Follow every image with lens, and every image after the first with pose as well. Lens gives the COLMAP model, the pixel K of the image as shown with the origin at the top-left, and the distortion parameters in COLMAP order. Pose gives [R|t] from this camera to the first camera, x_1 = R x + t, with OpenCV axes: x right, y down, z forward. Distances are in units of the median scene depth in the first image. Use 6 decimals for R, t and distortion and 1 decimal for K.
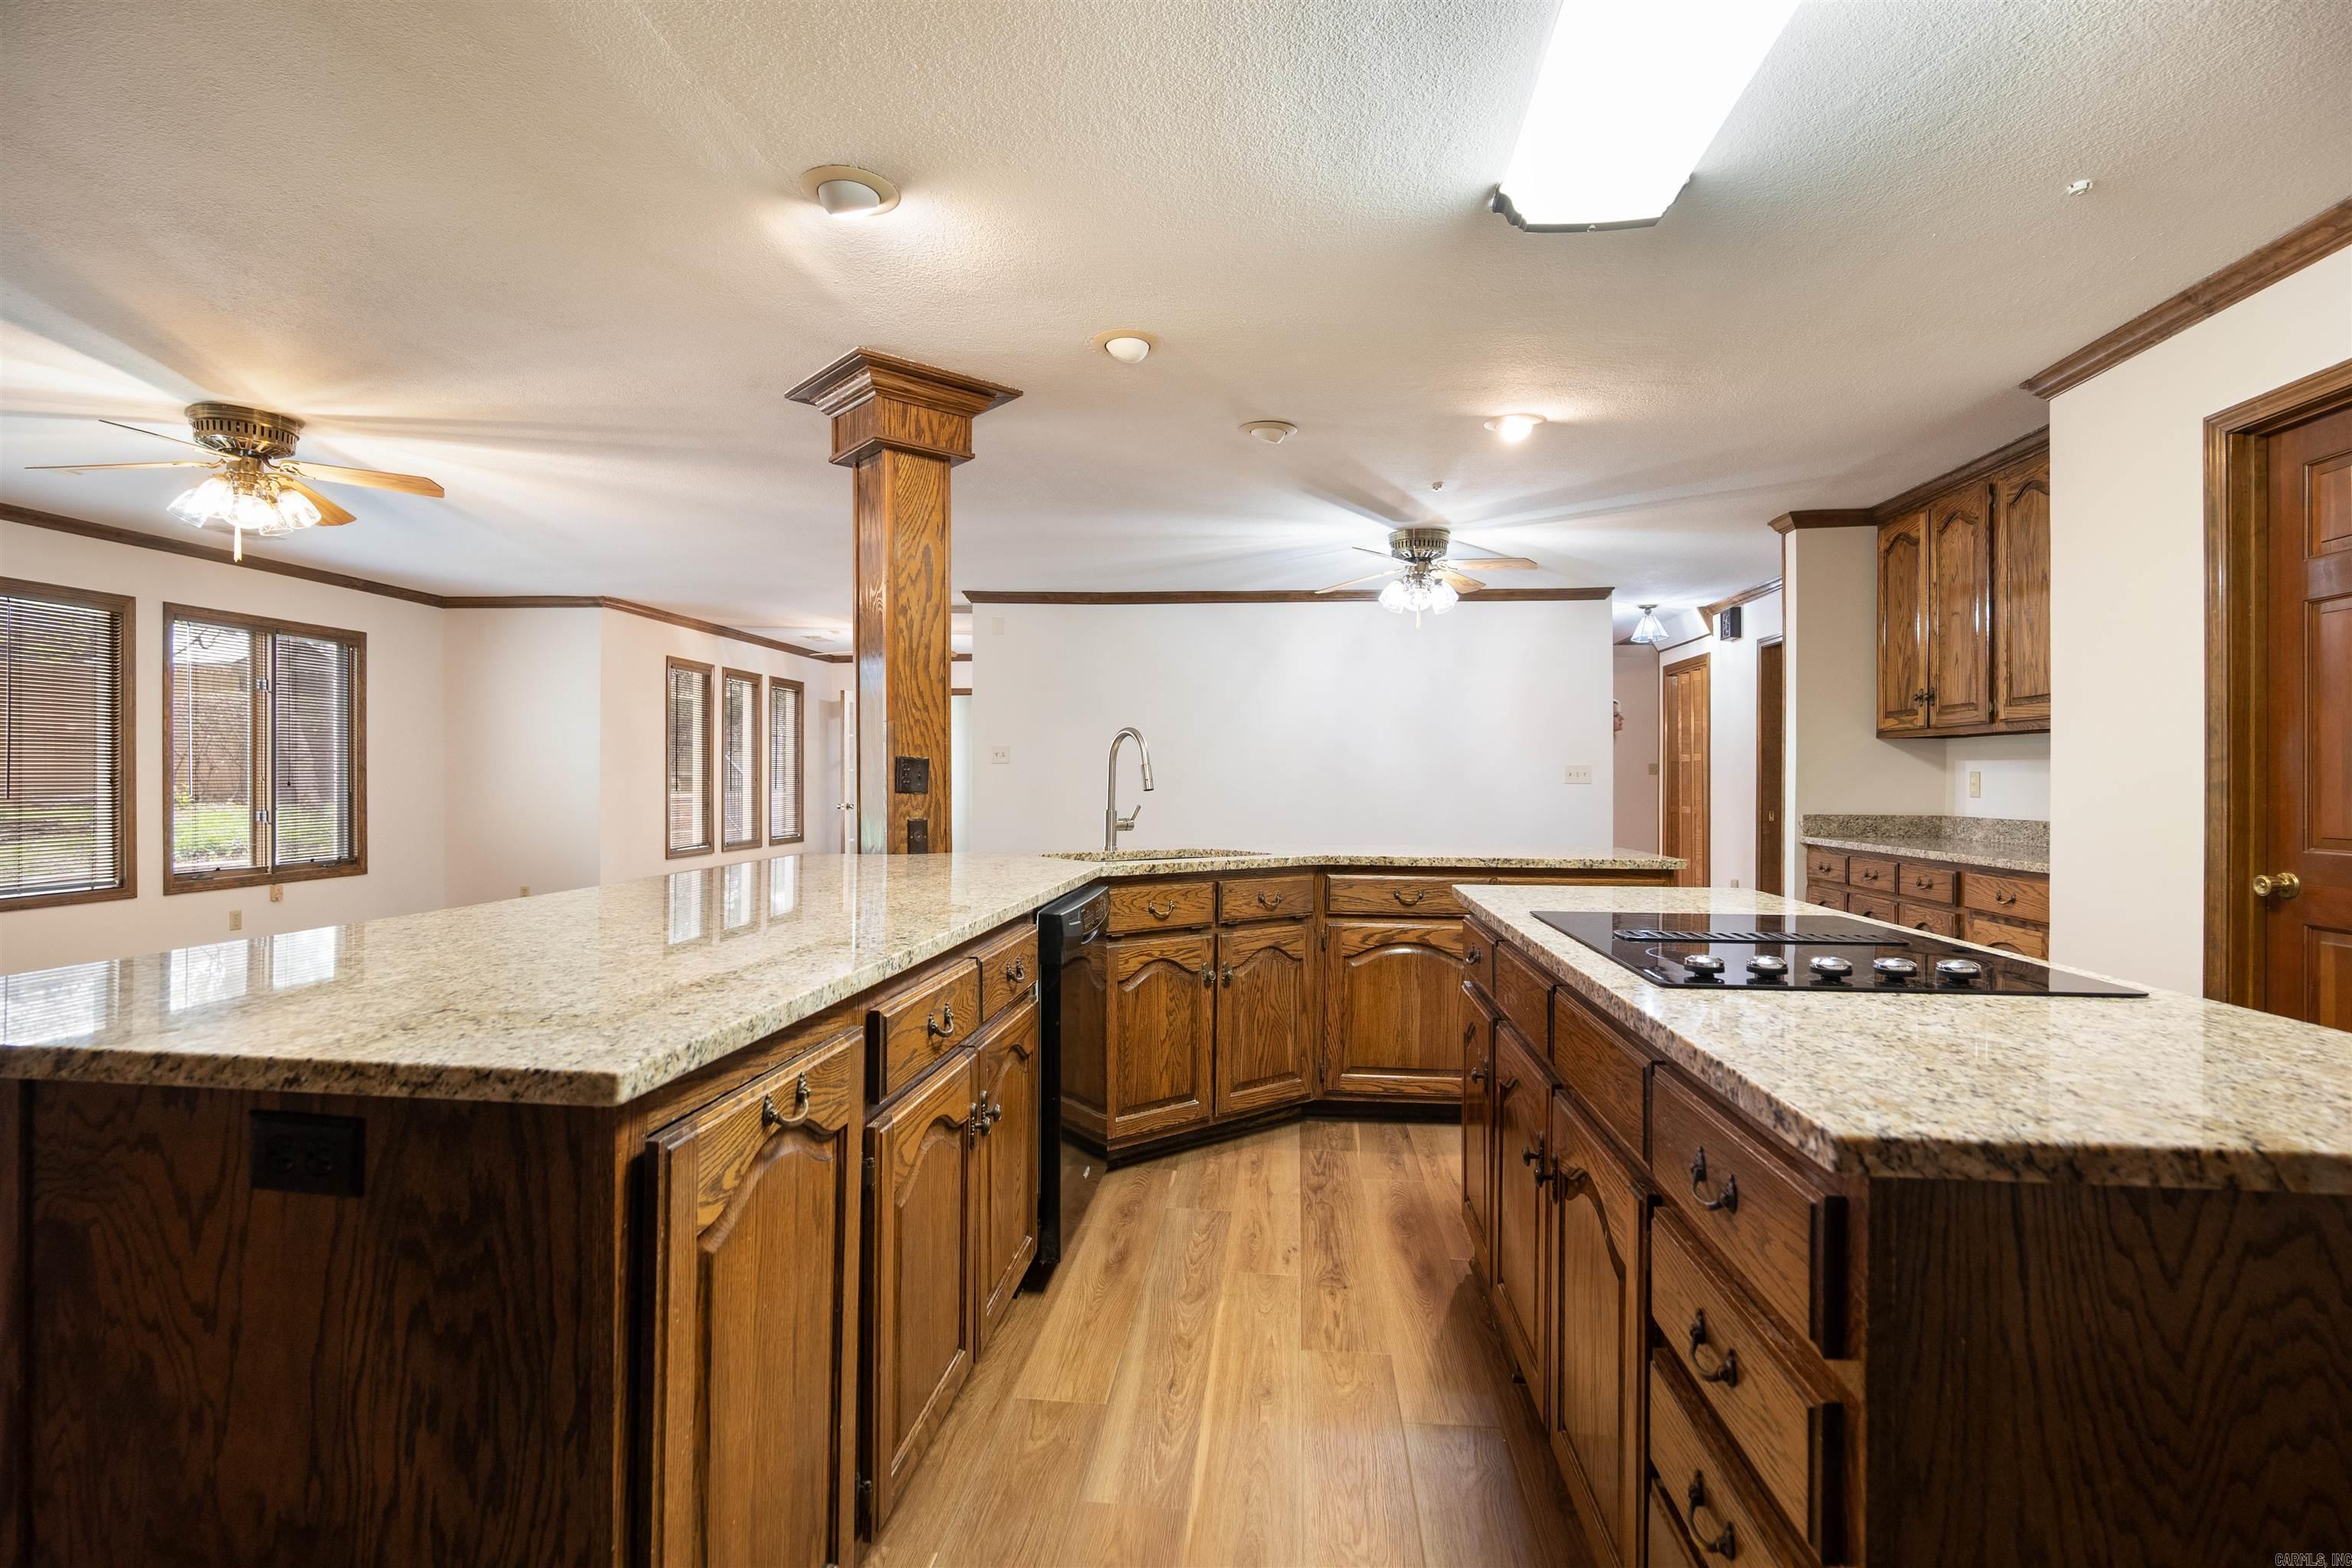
lens RADIAL K [[1113.5, 0, 1175.8], [0, 1113.5, 774.4], [0, 0, 1]] dist [-0.016955, 0.000608]
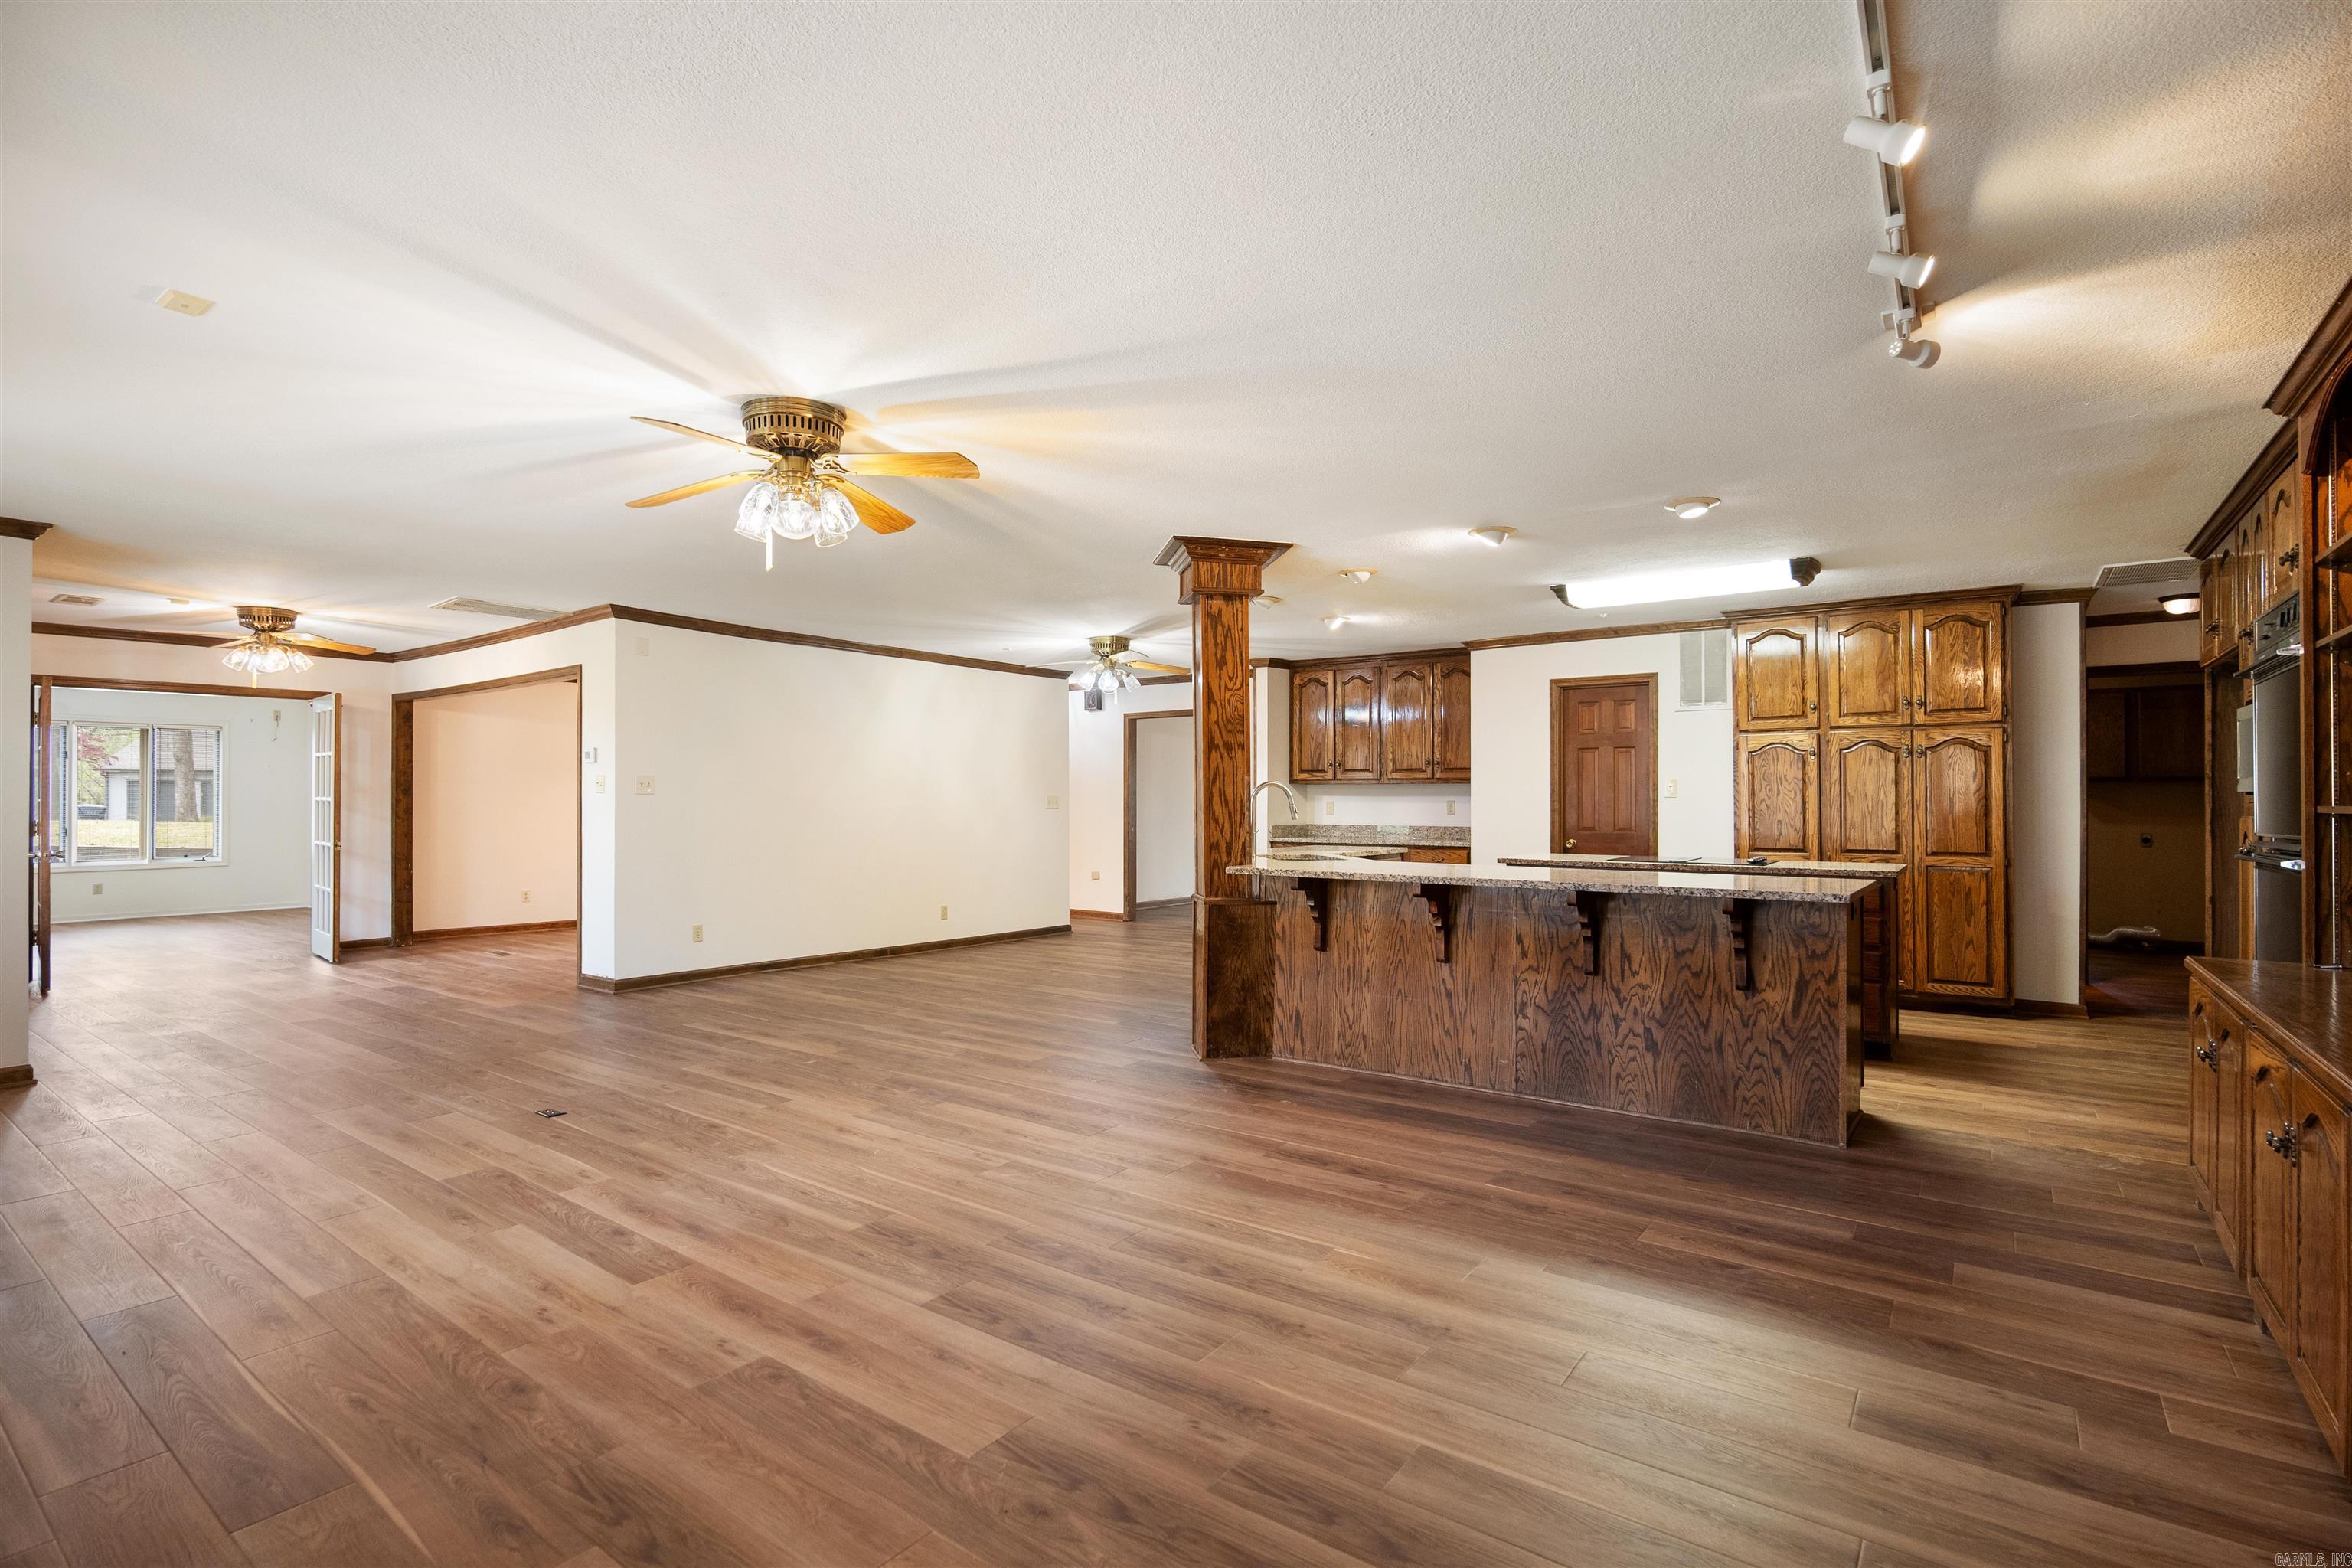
lens RADIAL K [[1121.3, 0, 1182.4], [0, 1121.3, 779.5], [0, 0, 1]] dist [-0.019620, 0.000596]
pose [[0.509443, 0.009616, 0.860451, -1.568769], [-0.001843, 0.999947, -0.010084, -0.029021], [-0.860503, 0.003552, 0.509434, 0.276686]]
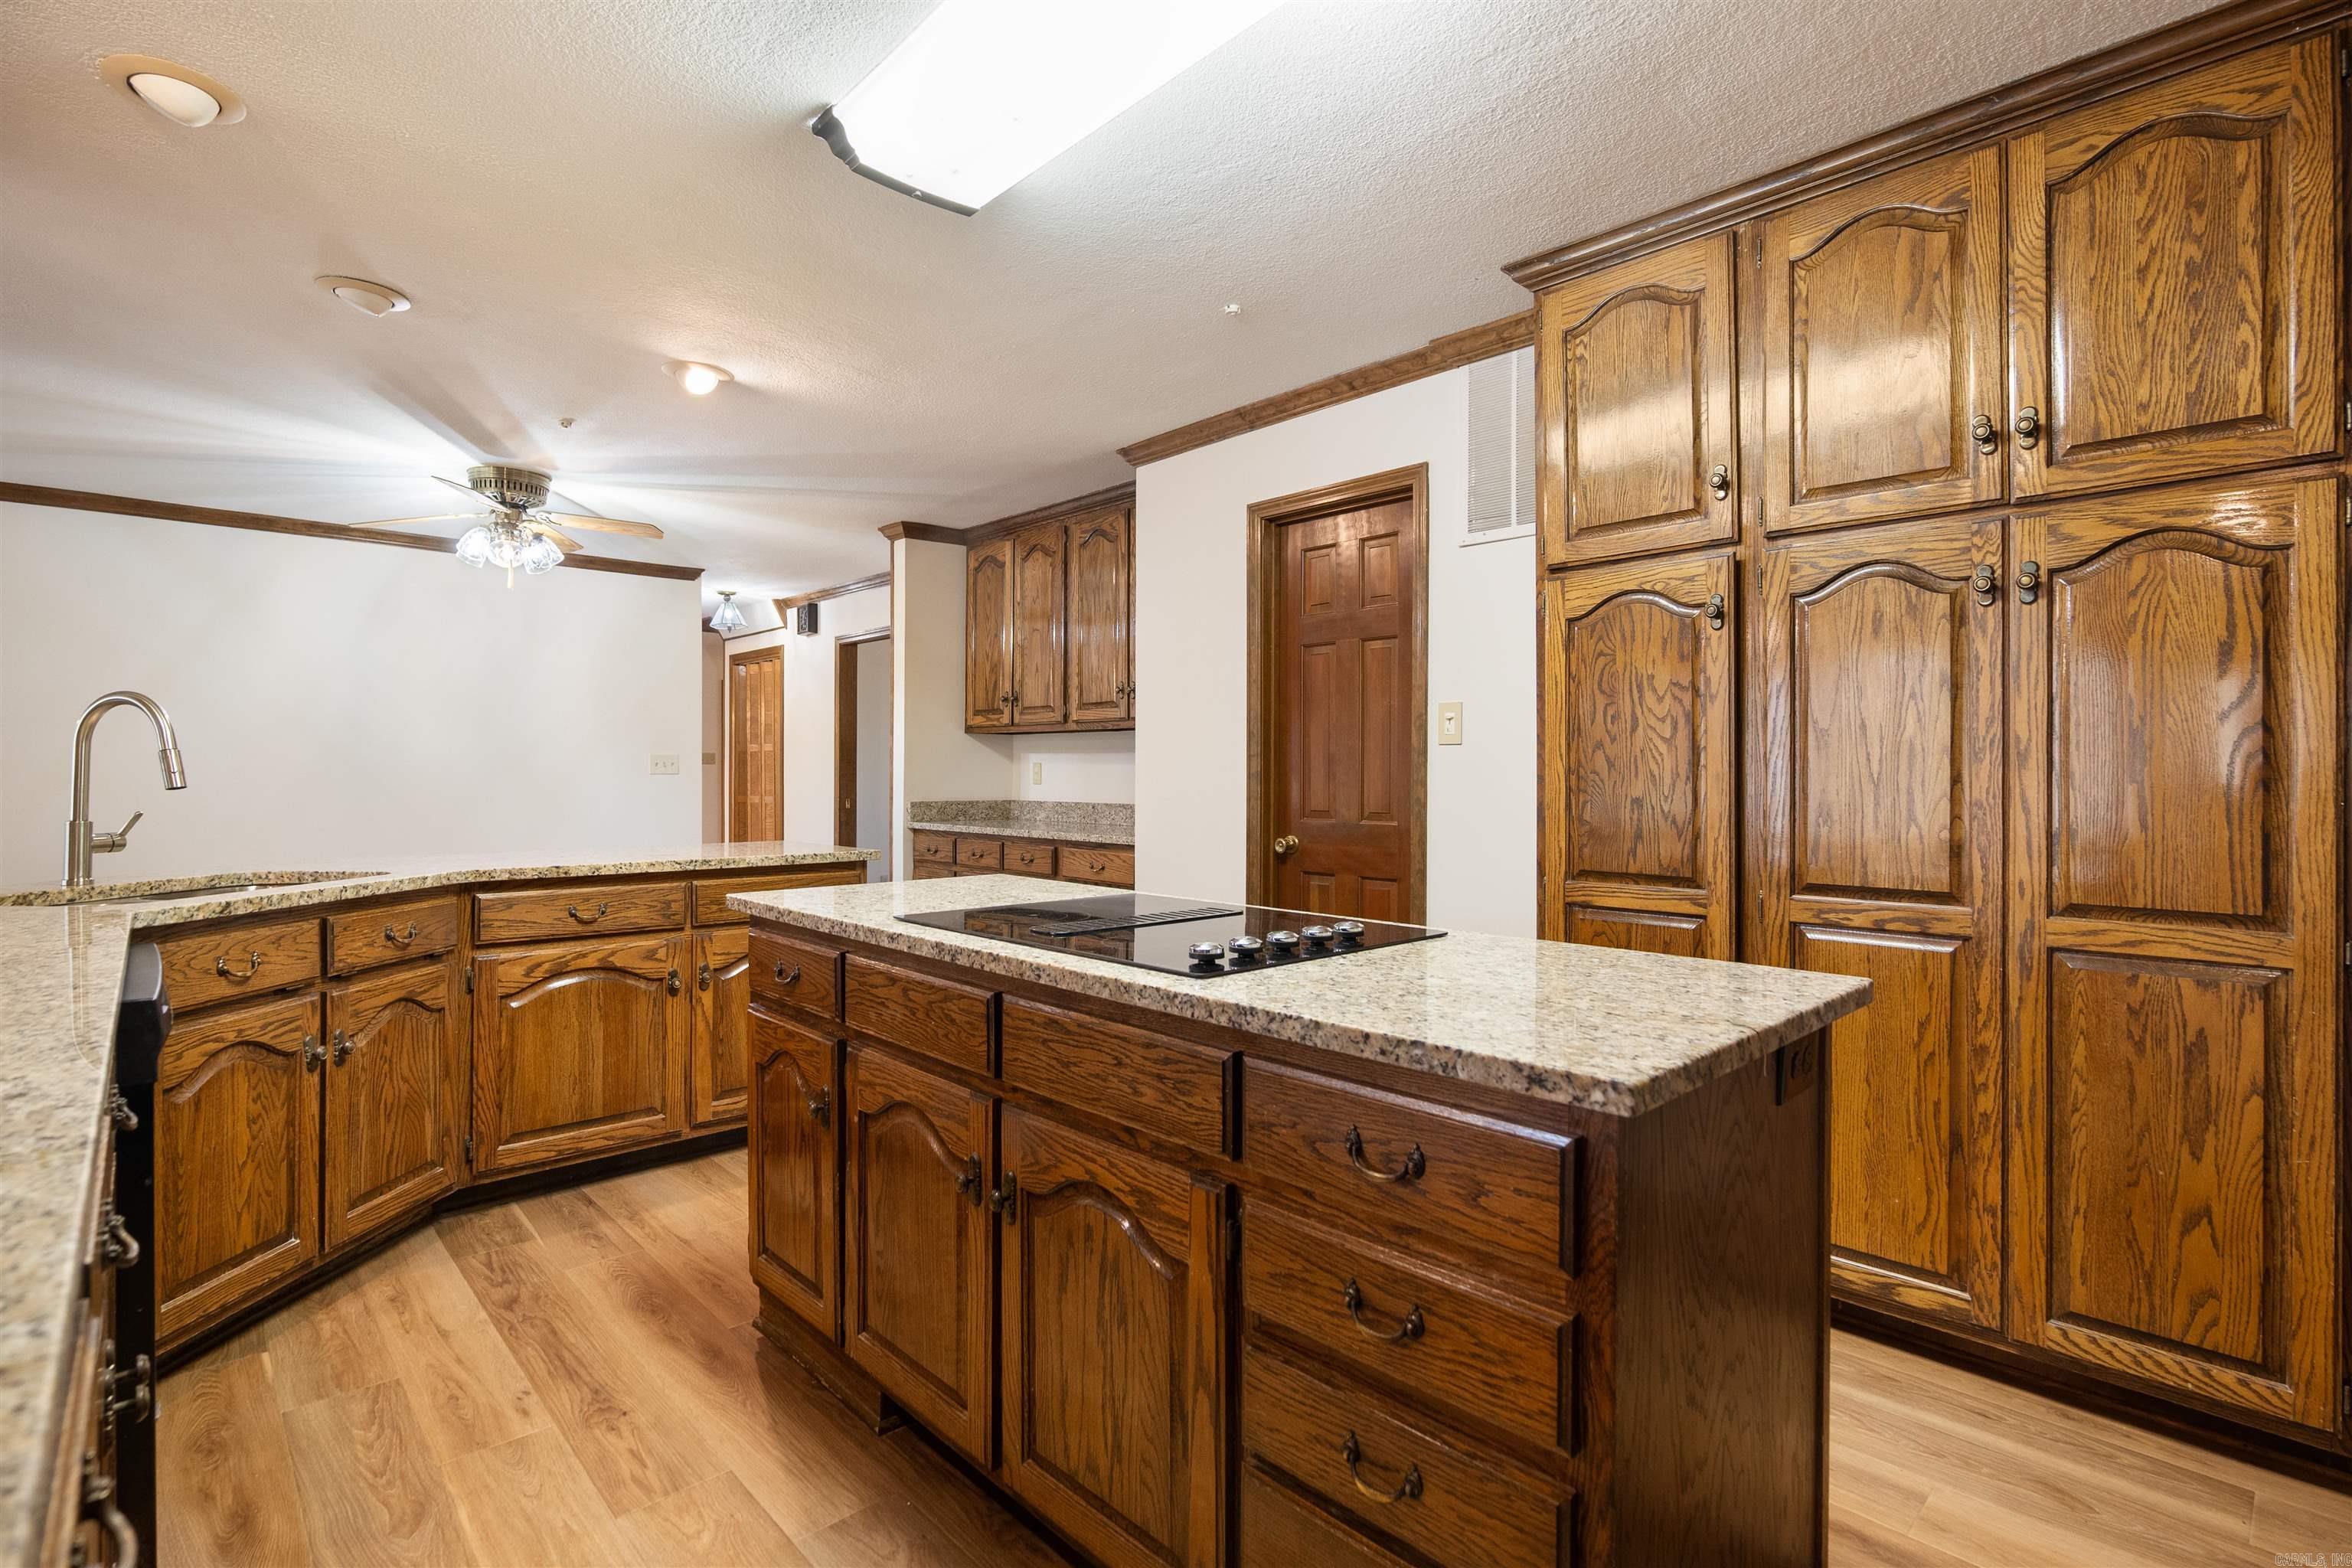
lens RADIAL K [[1108.7, 0, 1180.6], [0, 1108.7, 768.8], [0, 0, 1]] dist [-0.020768, 0.005069]
pose [[0.649293, -0.001093, 0.760538, -0.127659], [-0.002677, 0.999989, 0.003723, -0.001291], [-0.760534, -0.004453, 0.649283, 0.132841]]
